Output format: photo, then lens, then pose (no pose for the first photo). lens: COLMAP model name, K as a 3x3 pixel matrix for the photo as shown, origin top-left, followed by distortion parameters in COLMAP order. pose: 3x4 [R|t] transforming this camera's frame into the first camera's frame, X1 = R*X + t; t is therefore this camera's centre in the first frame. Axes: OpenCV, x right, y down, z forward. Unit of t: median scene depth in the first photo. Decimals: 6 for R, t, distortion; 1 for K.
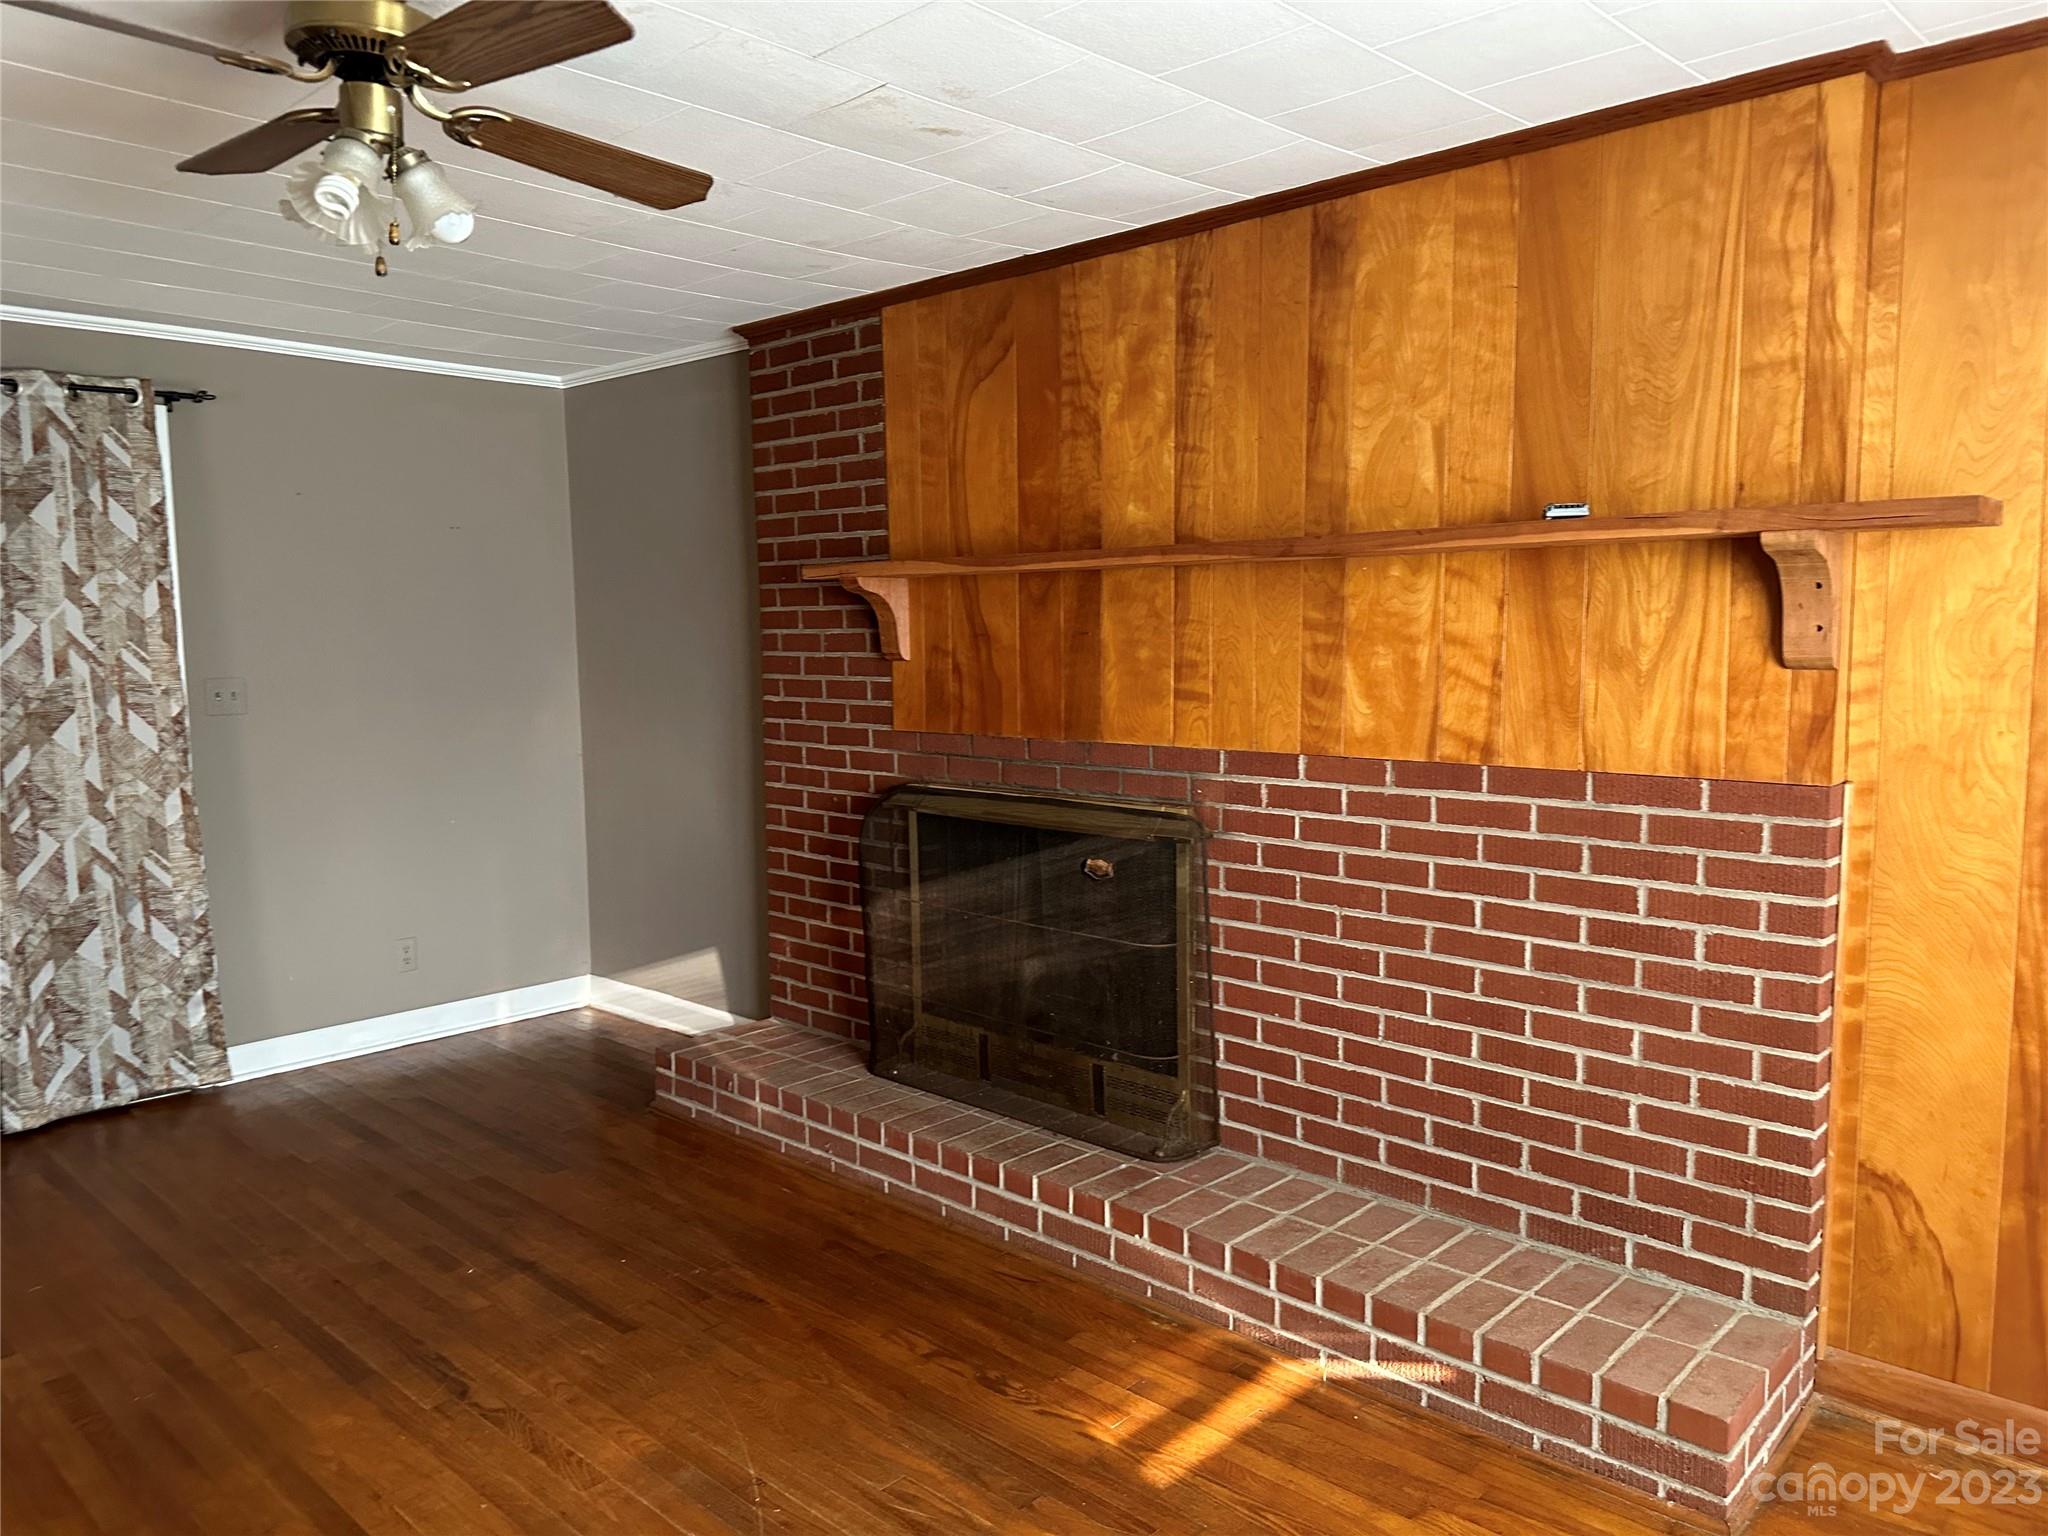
lens RADIAL K [[1456.6, 0, 1041.5], [0, 1456.6, 769.0], [0, 0, 1]] dist [0.088870, -0.124396]
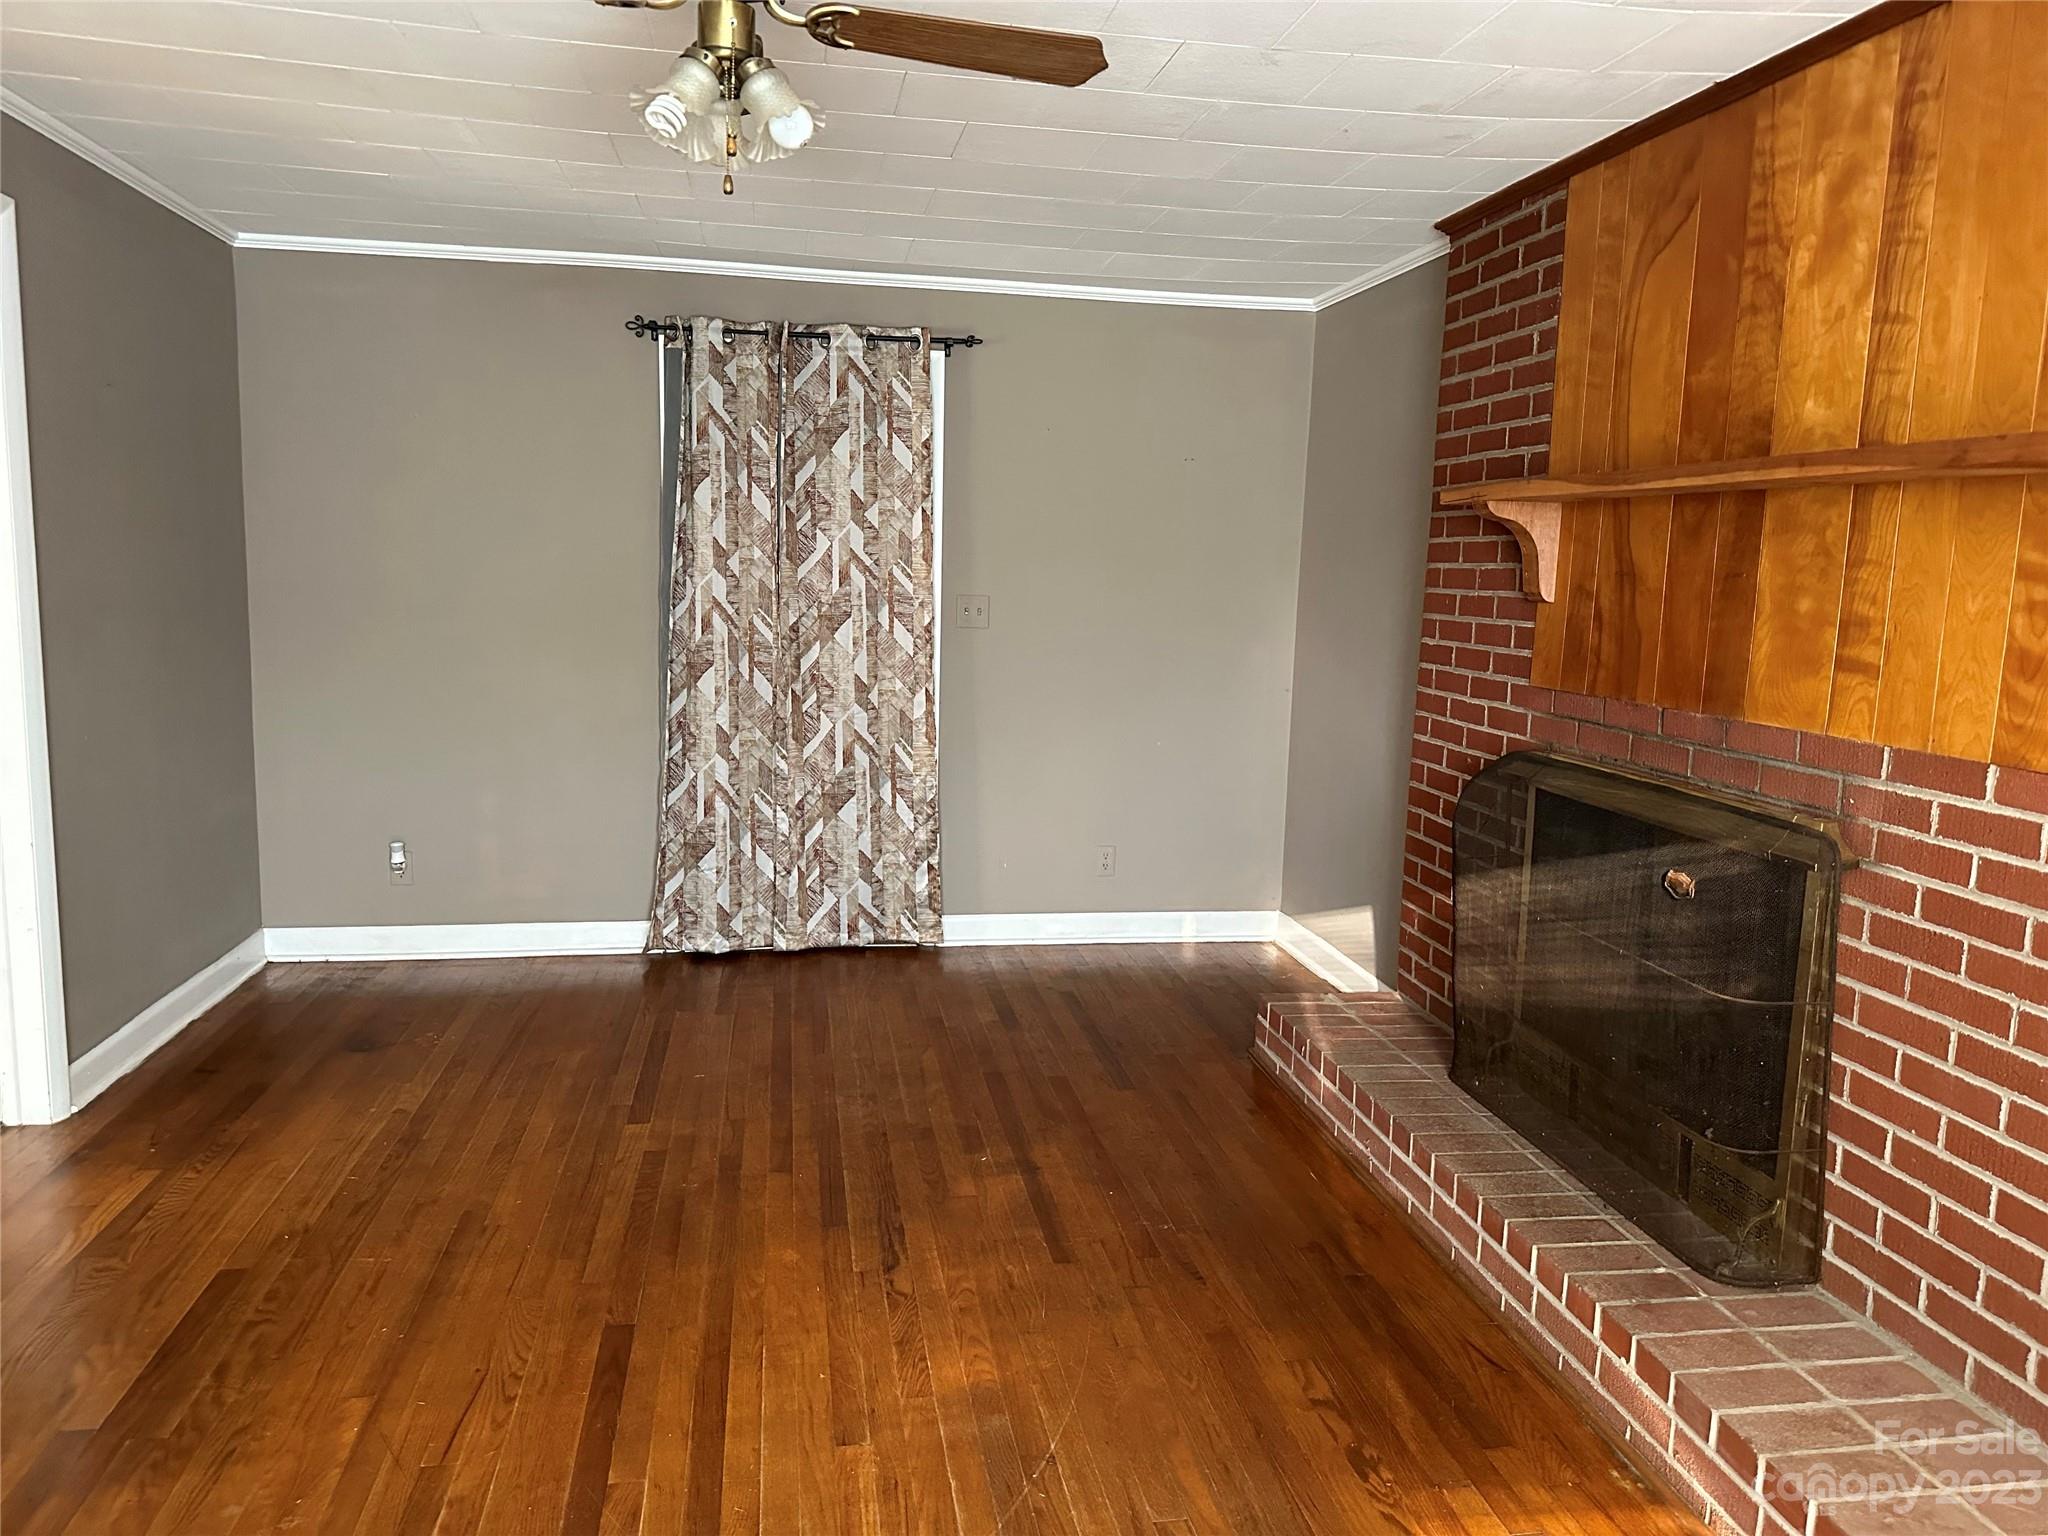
lens RADIAL K [[1456.6, 0, 1004.8], [0, 1456.6, 772.5], [0, 0, 1]] dist [0.088870, -0.124396]
pose [[0.788193, 0.118492, -0.603913, 0.210393], [-0.093802, 0.992955, 0.072399, -0.011728], [0.608238, -0.000416, 0.793755, 0.163991]]
